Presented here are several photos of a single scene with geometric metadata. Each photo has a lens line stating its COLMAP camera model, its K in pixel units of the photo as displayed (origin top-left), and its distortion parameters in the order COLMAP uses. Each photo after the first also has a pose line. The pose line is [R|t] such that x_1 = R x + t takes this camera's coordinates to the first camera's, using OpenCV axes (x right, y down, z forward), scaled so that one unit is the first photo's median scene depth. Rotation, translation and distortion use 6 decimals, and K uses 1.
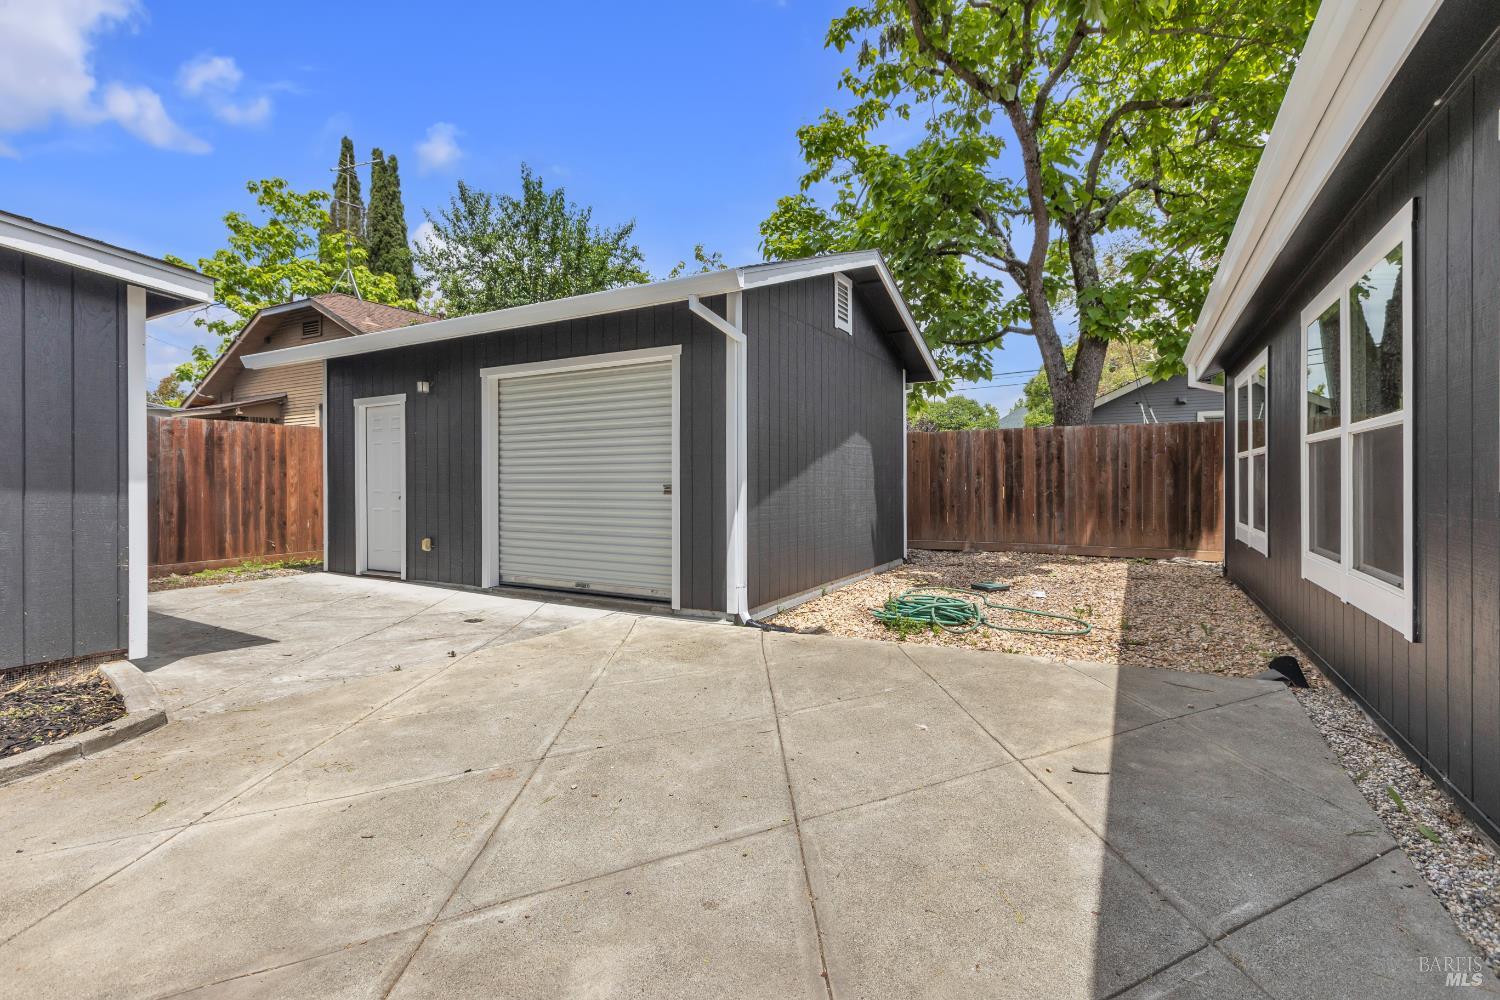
lens RADIAL K [[678.4, 0, 745.7], [0, 678.4, 491.8], [0, 0, 1]] dist [0.003278, -0.000137]
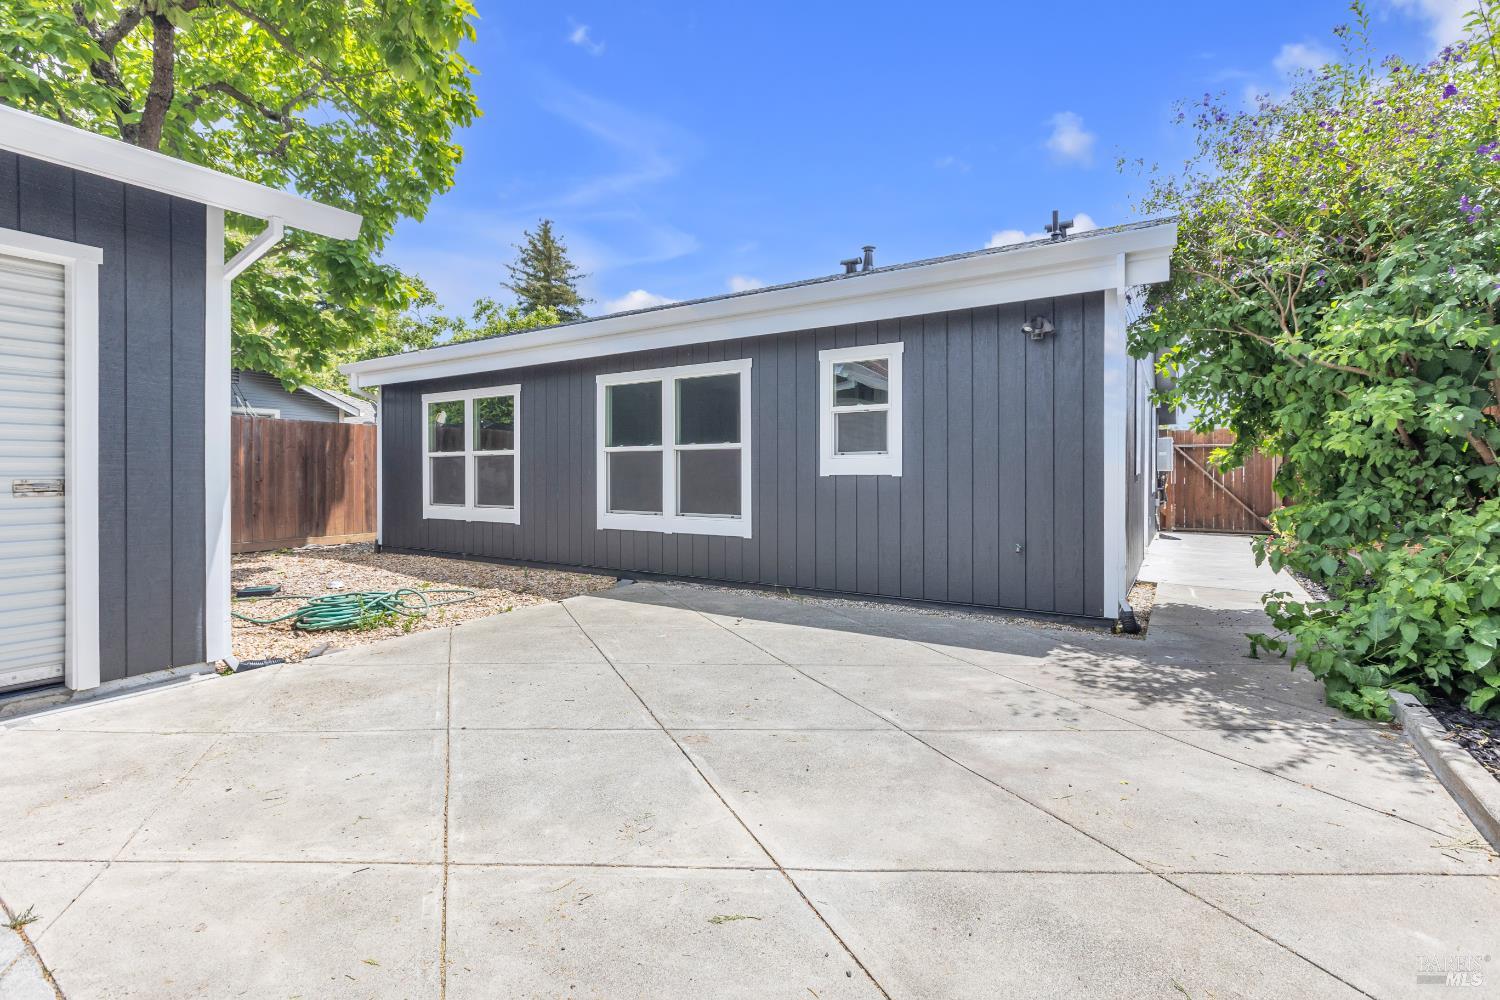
lens RADIAL K [[678.4, 0, 745.7], [0, 678.4, 491.8], [0, 0, 1]] dist [0.003278, -0.000137]
pose [[0.059036, -0.023942, 0.997969, -1.292754], [0.016979, 0.999592, 0.022977, -0.003675], [-0.998111, 0.015588, 0.059418, 0.767544]]
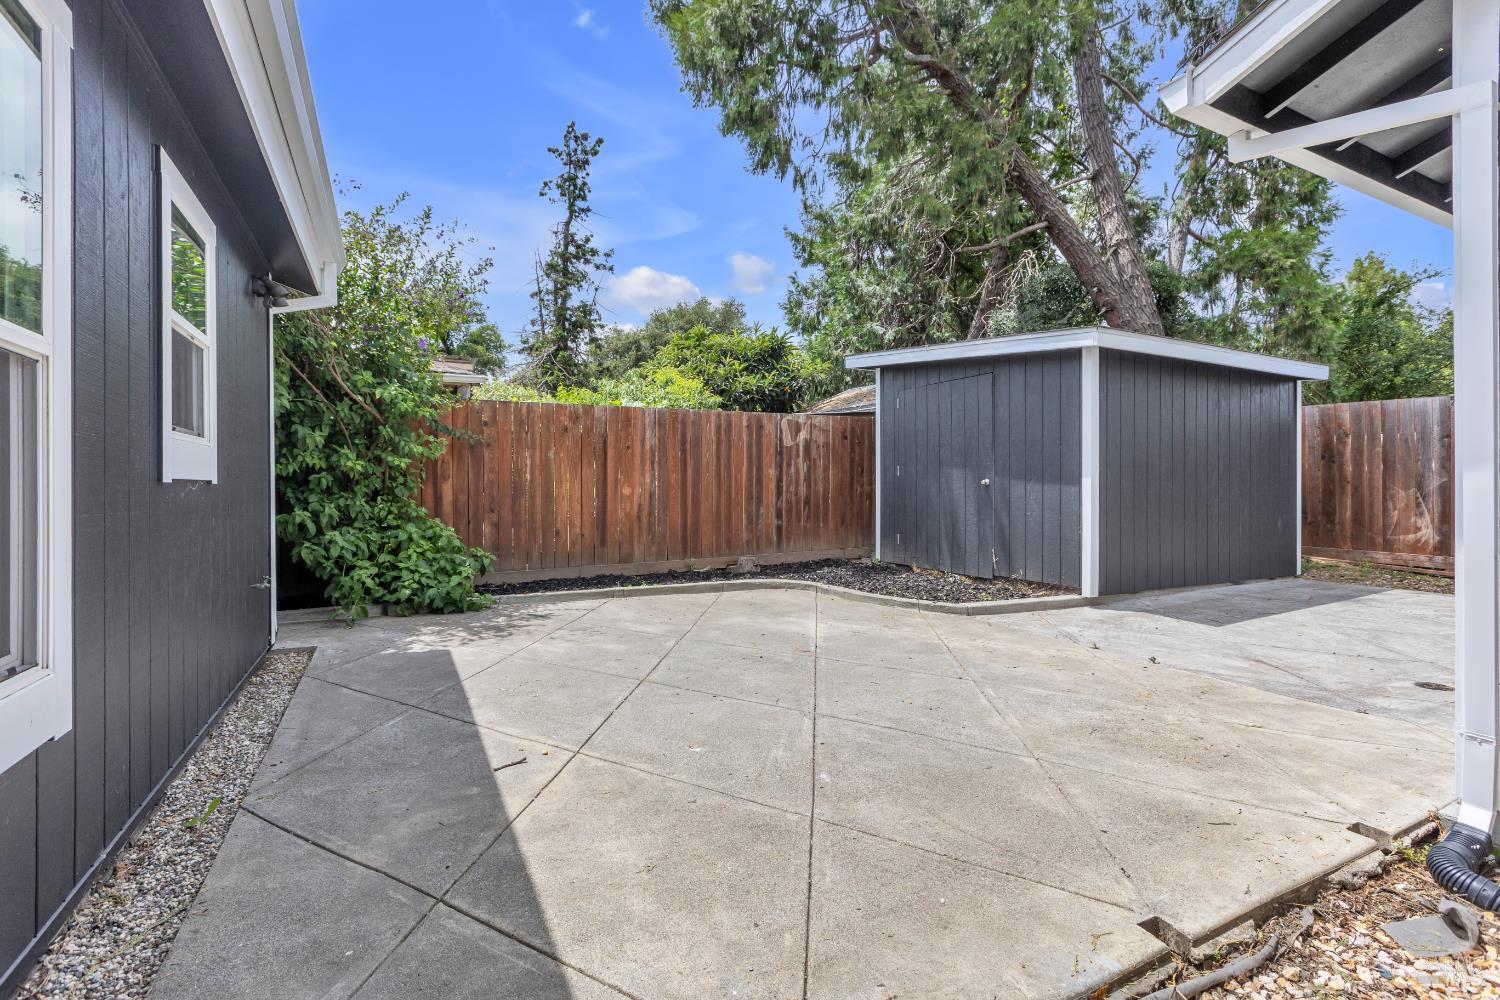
lens RADIAL K [[687.0, 0, 745.4], [0, 687.0, 506.3], [0, 0, 1]] dist [-0.002756, -0.000168]
pose [[-0.544689, 0.029409, -0.838122, 1.023351], [-0.008177, 0.999151, 0.040373, -0.006421], [0.838598, 0.028844, -0.543986, 1.623547]]
